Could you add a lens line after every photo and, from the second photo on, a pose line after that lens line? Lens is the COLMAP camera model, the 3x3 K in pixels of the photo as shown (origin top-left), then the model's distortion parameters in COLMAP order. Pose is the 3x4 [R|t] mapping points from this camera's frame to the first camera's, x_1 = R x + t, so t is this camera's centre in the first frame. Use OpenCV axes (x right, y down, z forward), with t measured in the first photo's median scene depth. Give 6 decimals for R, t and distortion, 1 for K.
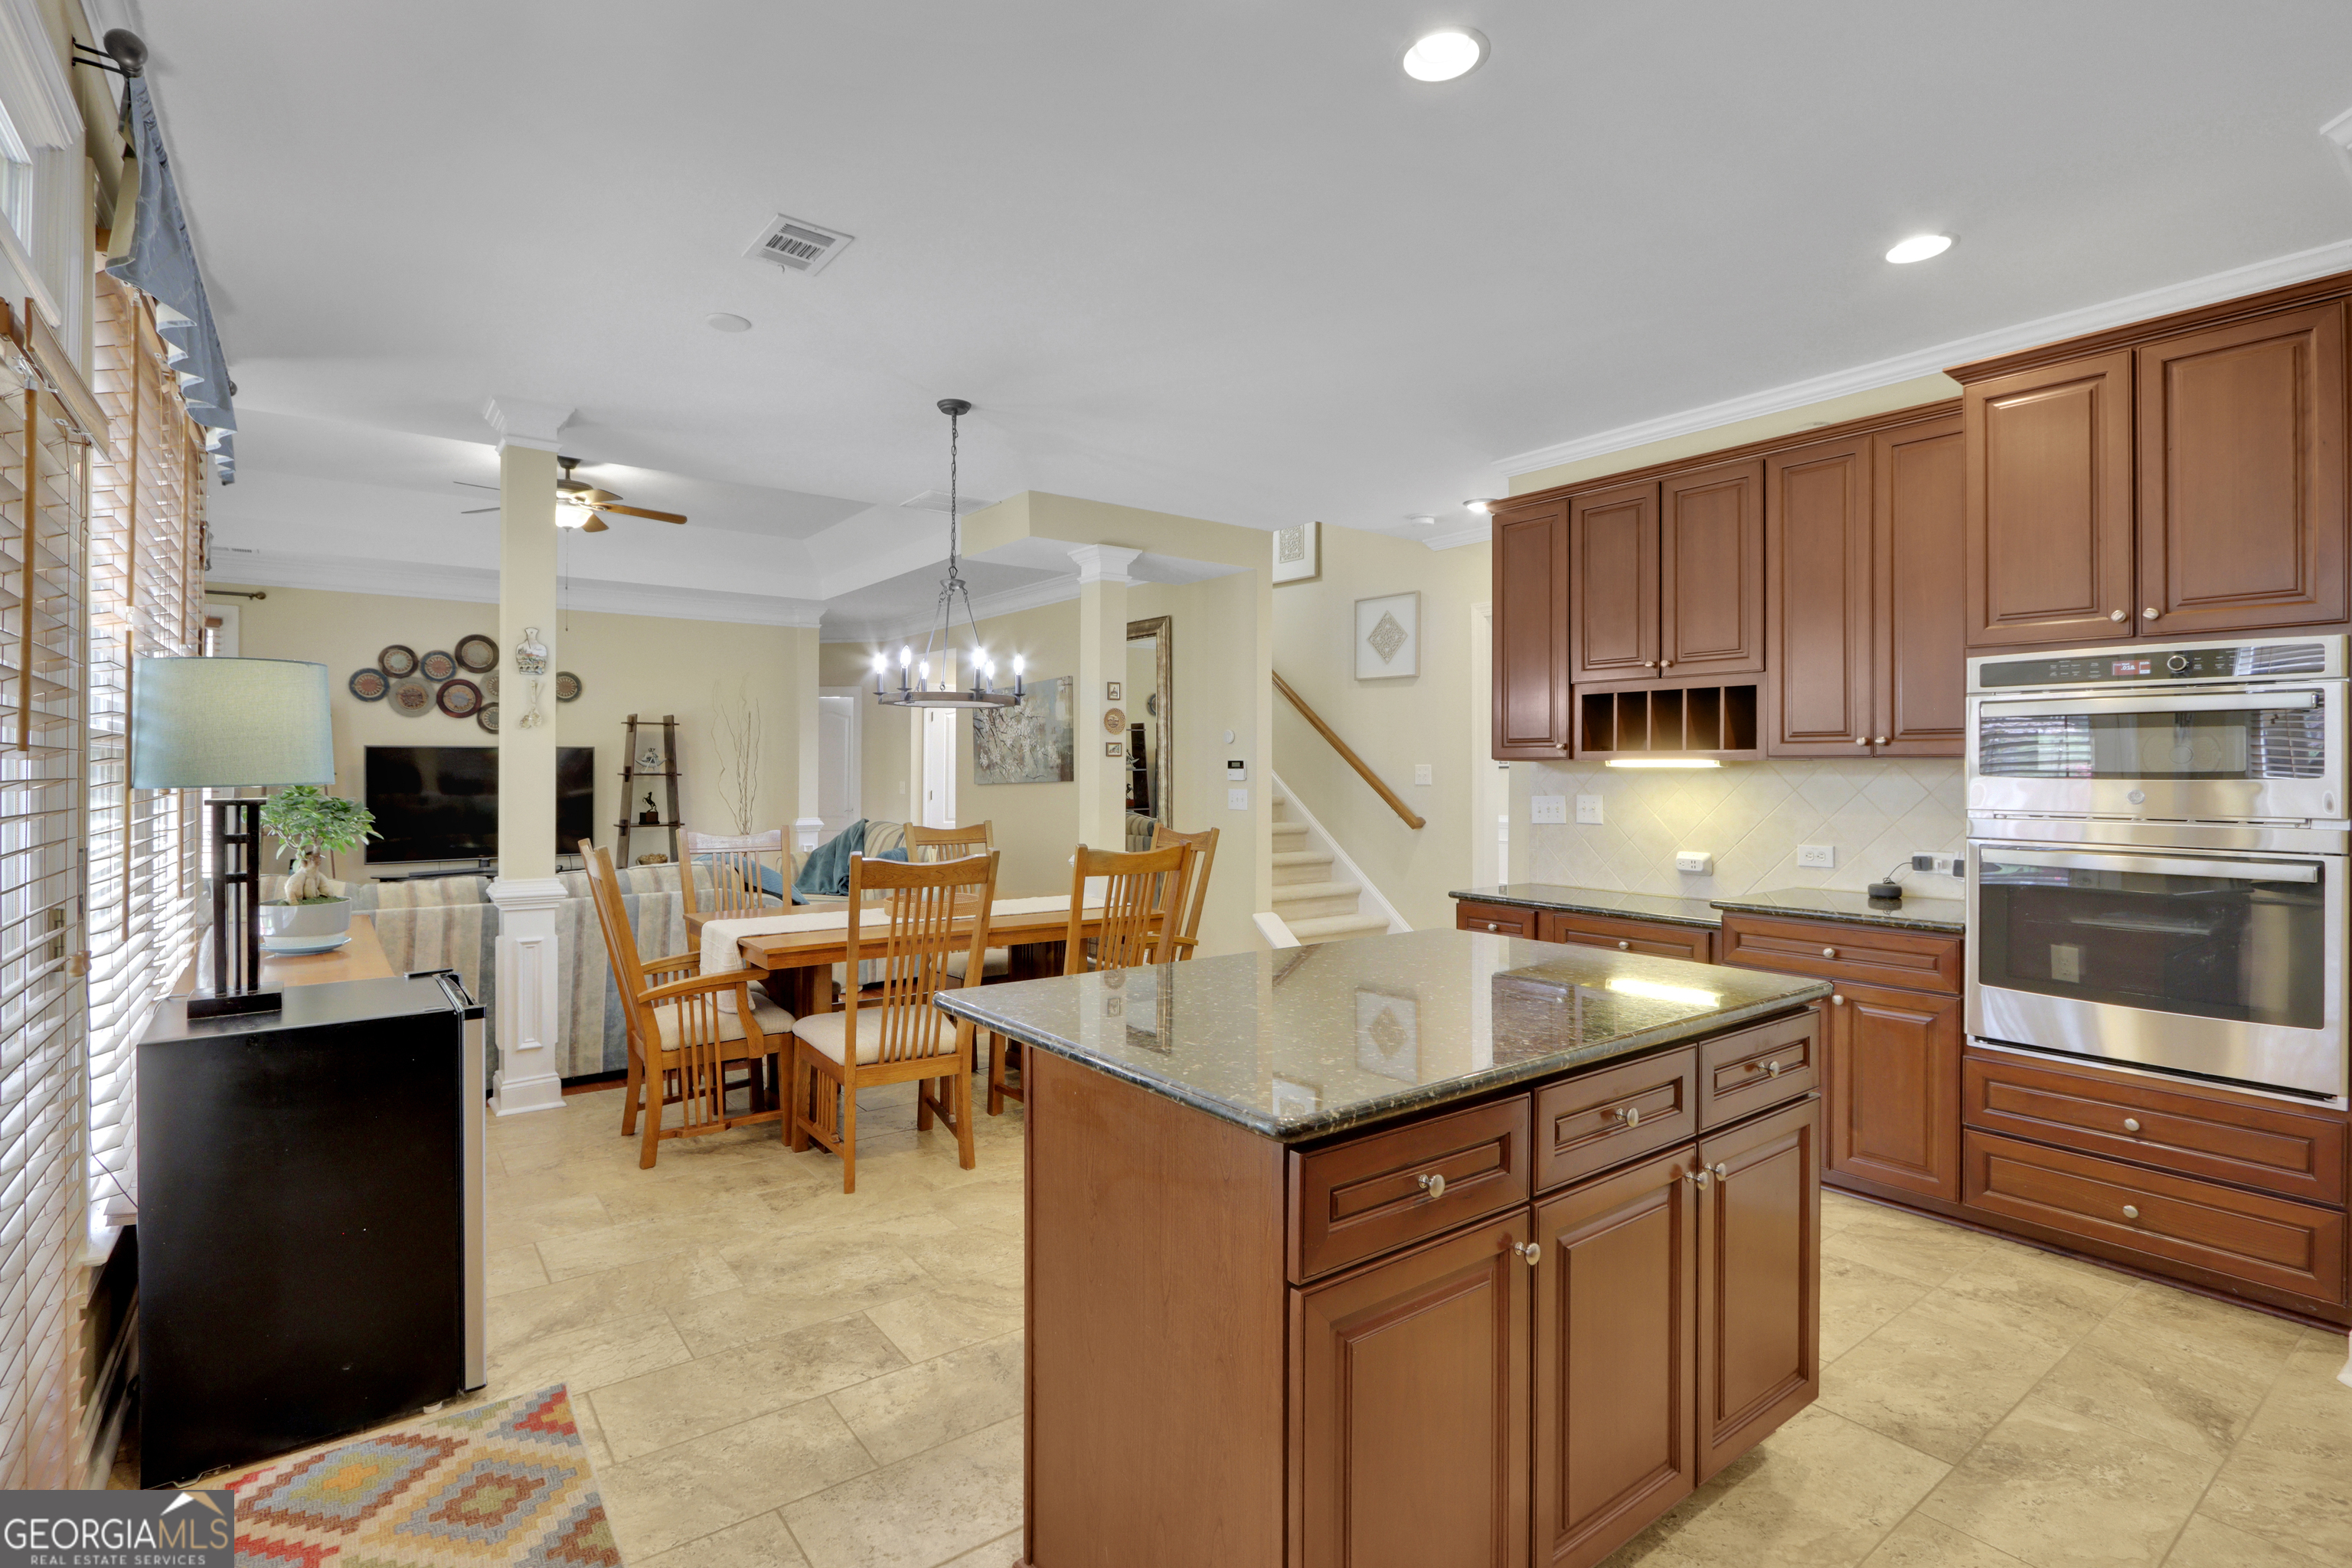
lens RADIAL K [[1109.4, 0, 1171.0], [0, 1109.4, 764.9], [0, 0, 1]] dist [-0.010035, 0.000506]
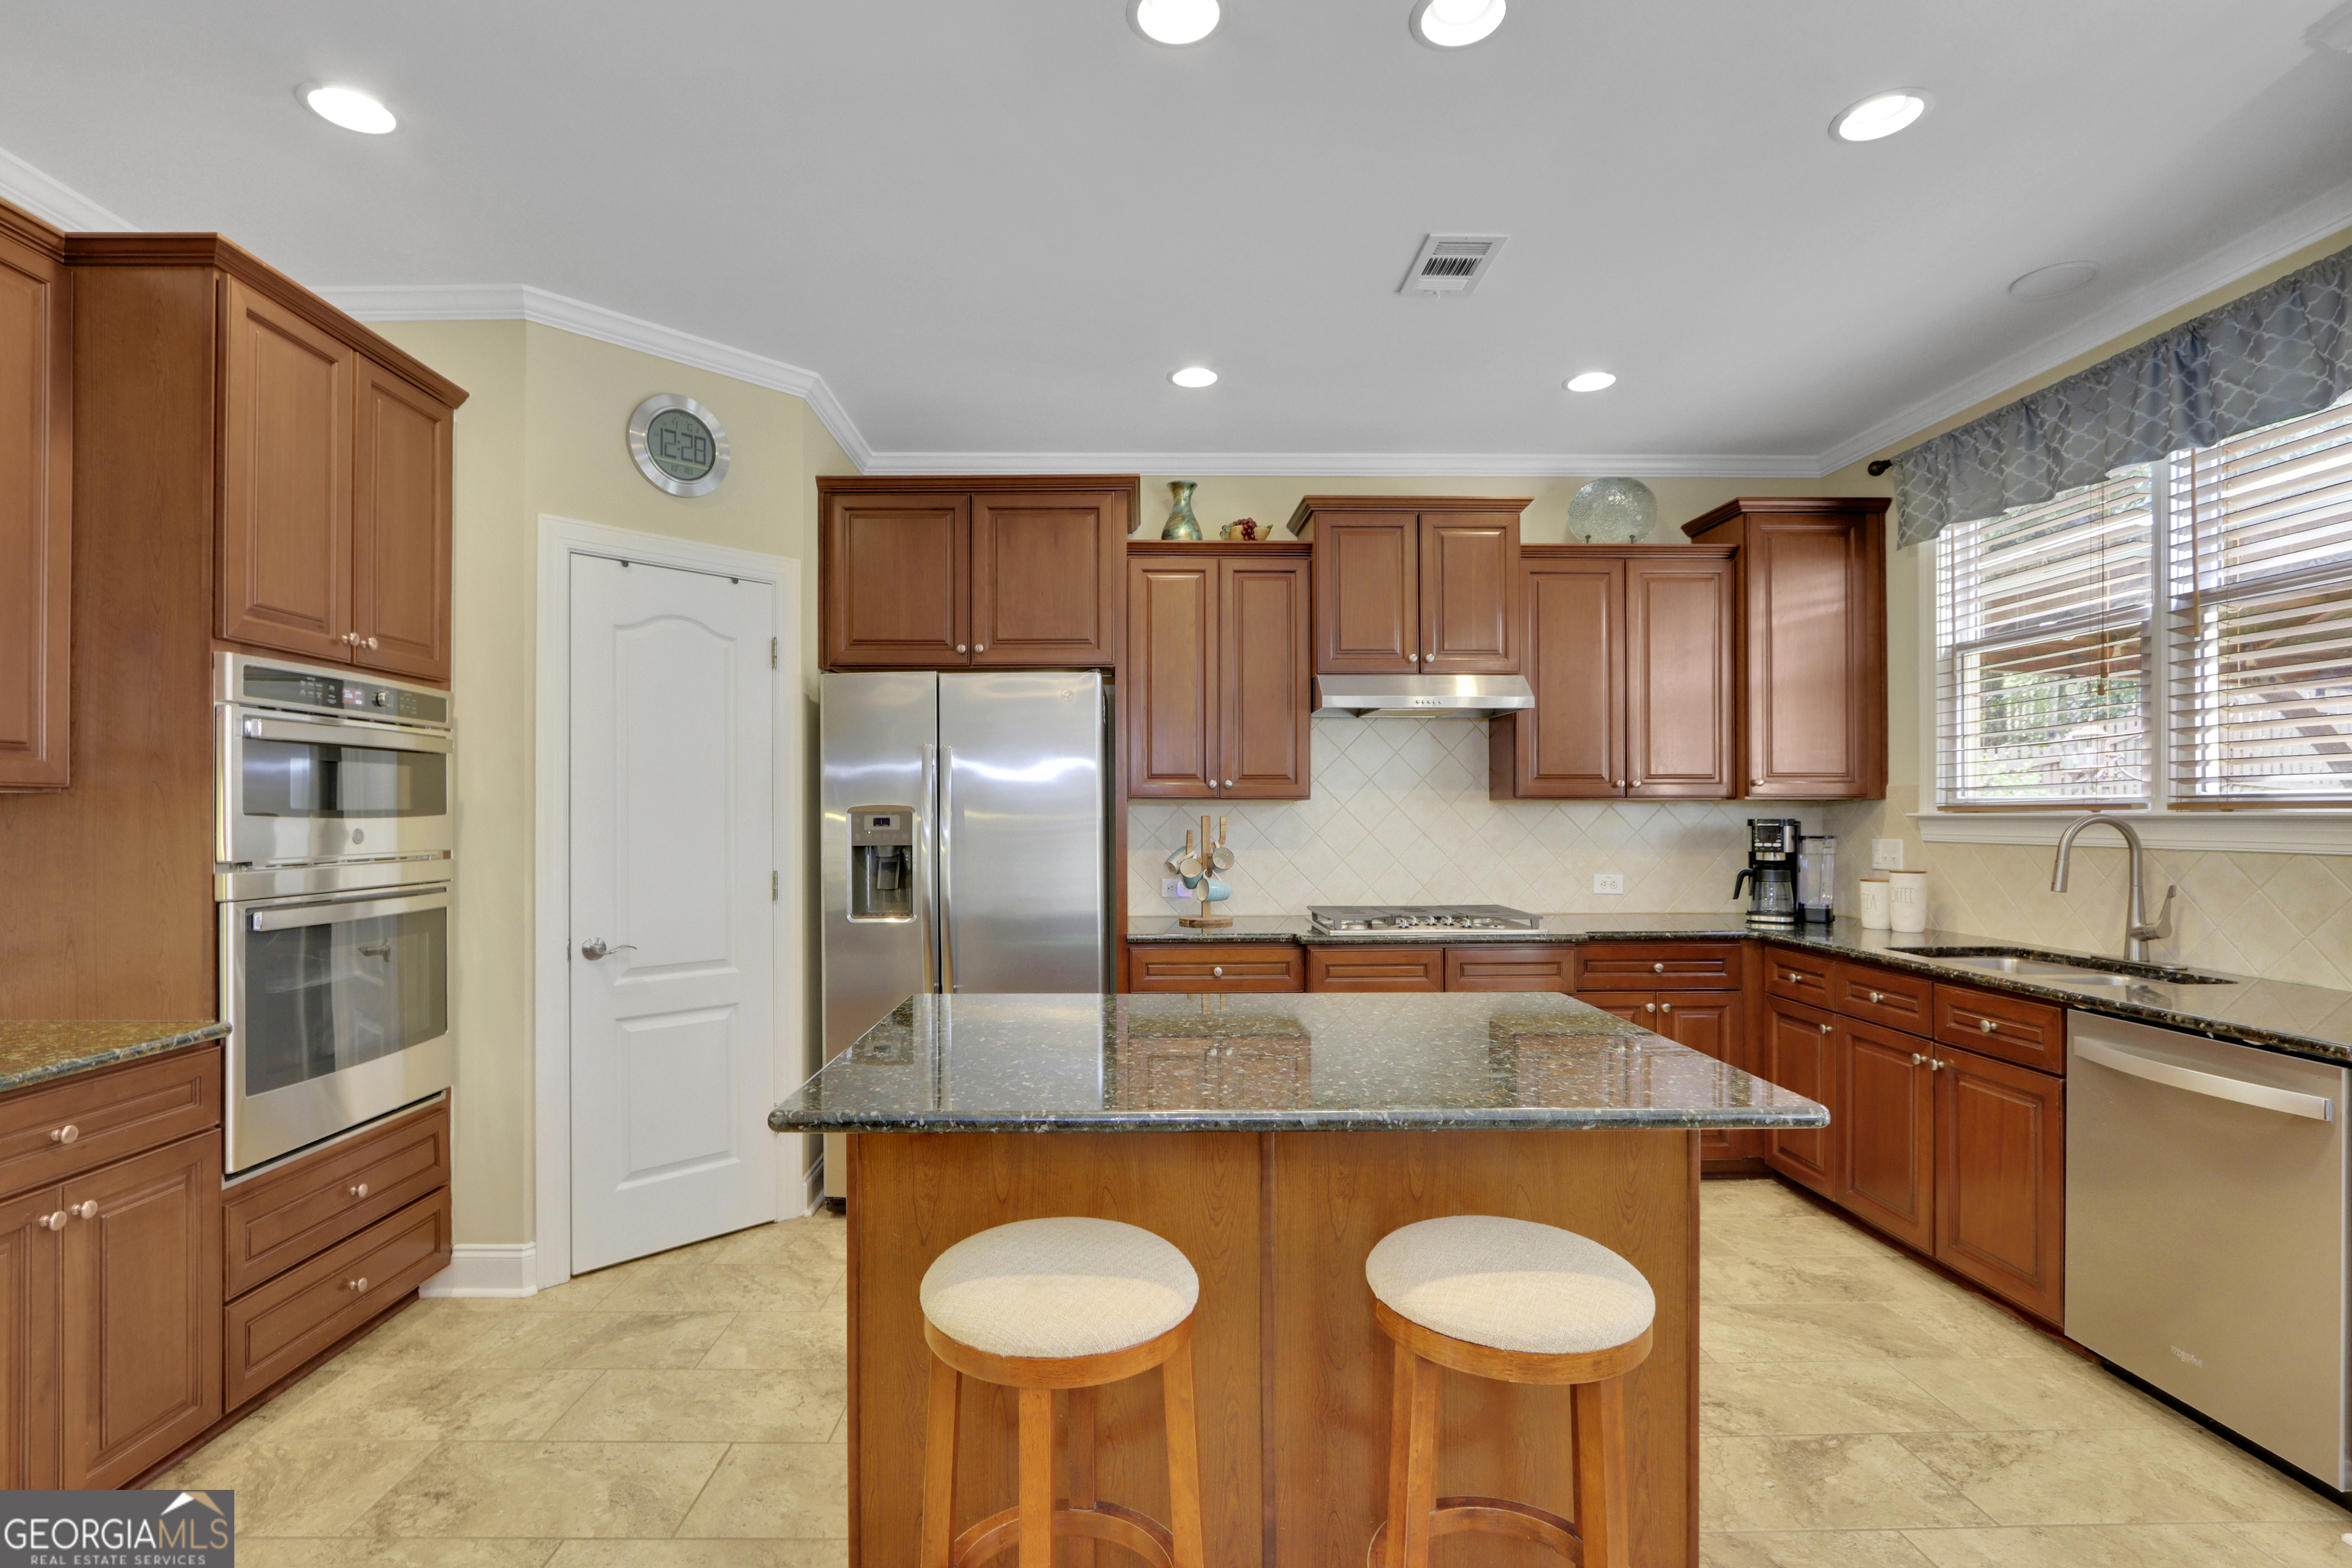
lens RADIAL K [[1109.4, 0, 1147.8], [0, 1109.4, 809.1], [0, 0, 1]] dist [-0.010035, 0.000506]
pose [[-0.810876, 0.001027, 0.585217, -0.154295], [-0.002160, 0.999986, -0.004748, 0.006616], [-0.585214, -0.005115, -0.810863, 1.019326]]
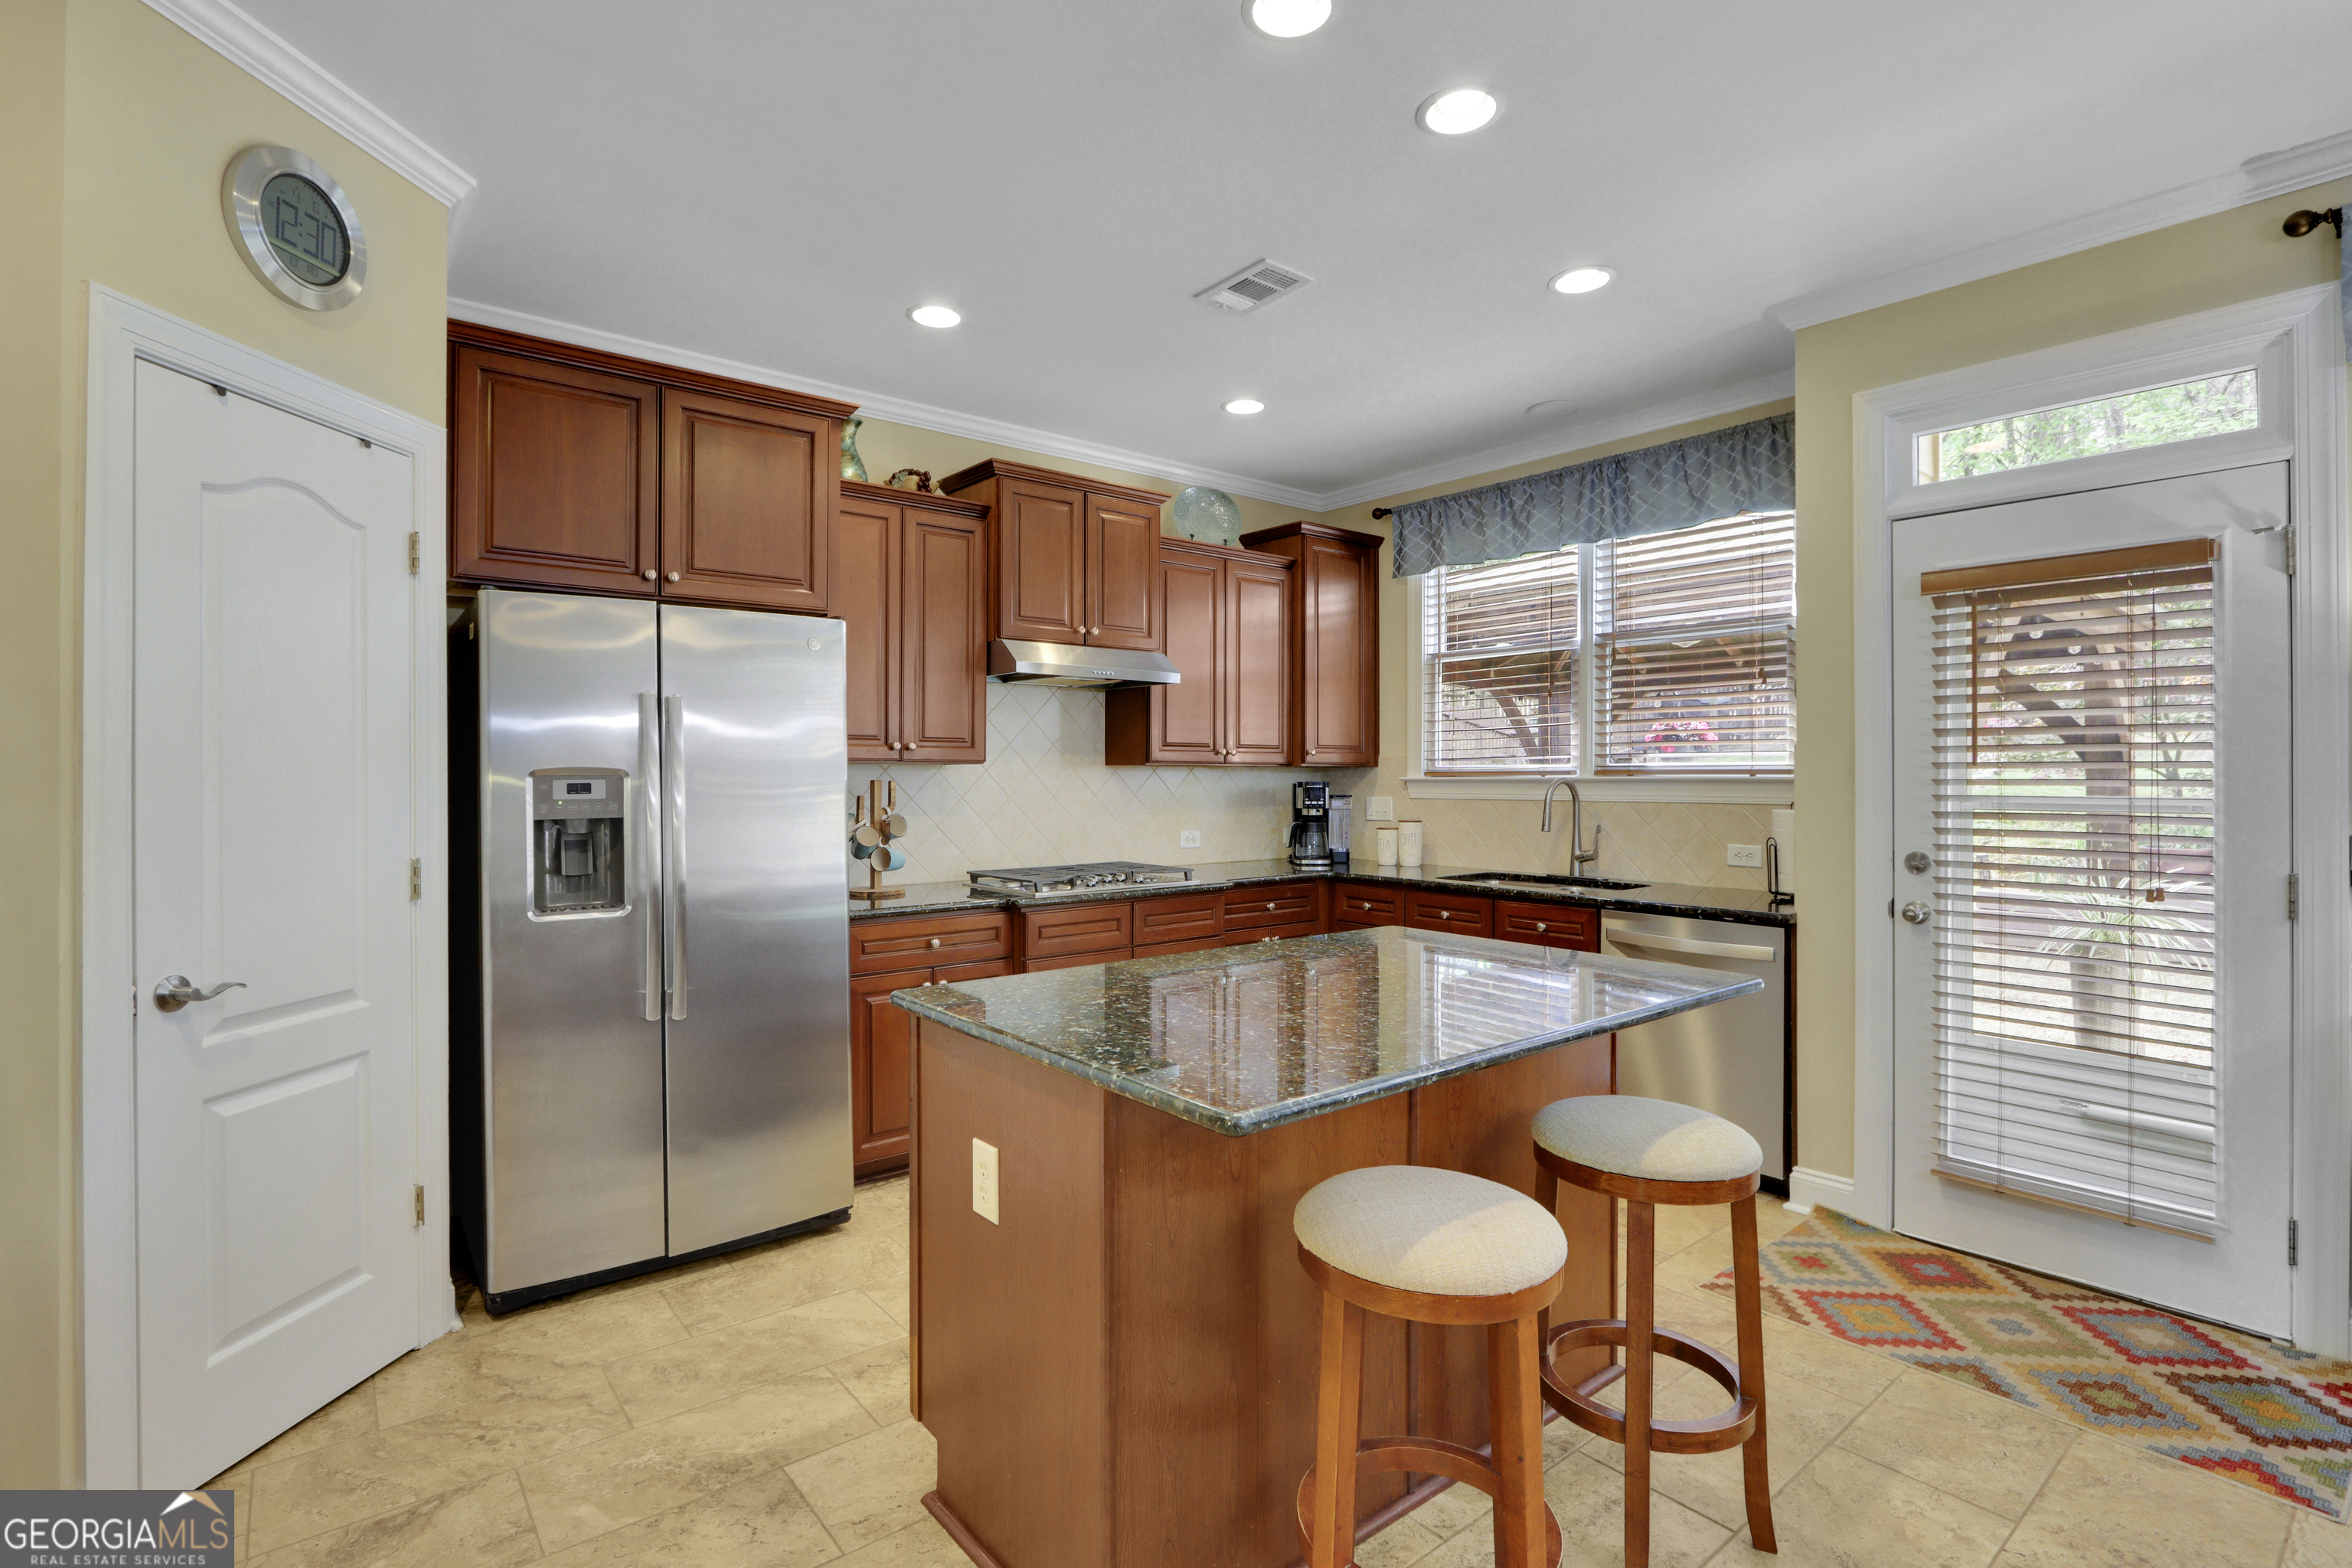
lens RADIAL K [[1109.4, 0, 1168.3], [0, 1109.4, 768.3], [0, 0, 1]] dist [-0.010035, 0.000506]
pose [[-0.999158, -0.001789, -0.040978, 0.225758], [-0.001379, 0.999949, -0.010036, 0.006962], [0.040994, -0.009971, -0.999110, 1.129991]]
